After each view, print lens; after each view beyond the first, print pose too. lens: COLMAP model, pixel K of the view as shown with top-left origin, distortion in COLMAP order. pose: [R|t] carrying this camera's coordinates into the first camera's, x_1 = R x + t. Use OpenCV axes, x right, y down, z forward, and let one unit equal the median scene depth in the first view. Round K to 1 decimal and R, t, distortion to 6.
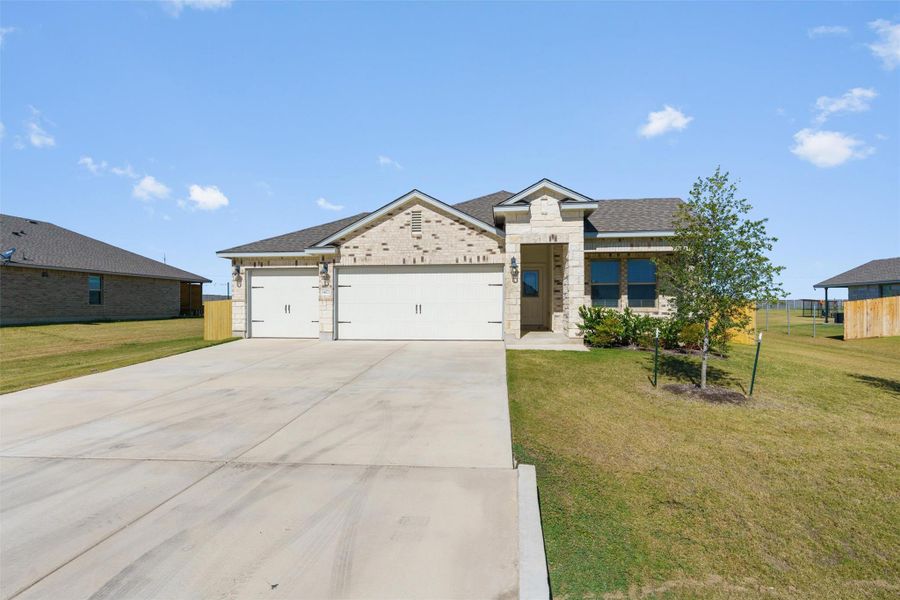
lens RADIAL K [[407.4, 0, 454.8], [0, 407.4, 306.6], [0, 0, 1]] dist [-0.006073, 0.000484]
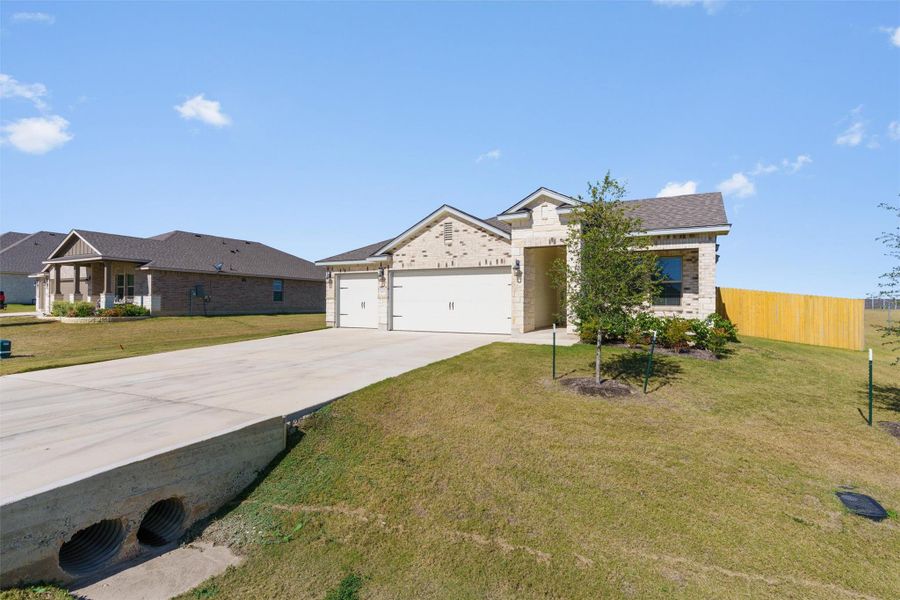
lens RADIAL K [[367.0, 0, 450.0], [0, 367.0, 300.0], [0, 0, 1]] dist [-0.001902, 0.000064]
pose [[0.953663, 0.002972, -0.300863, 0.267558], [-0.006531, 0.999920, -0.010823, 0.000647], [0.300807, 0.012286, 0.953606, -0.009271]]
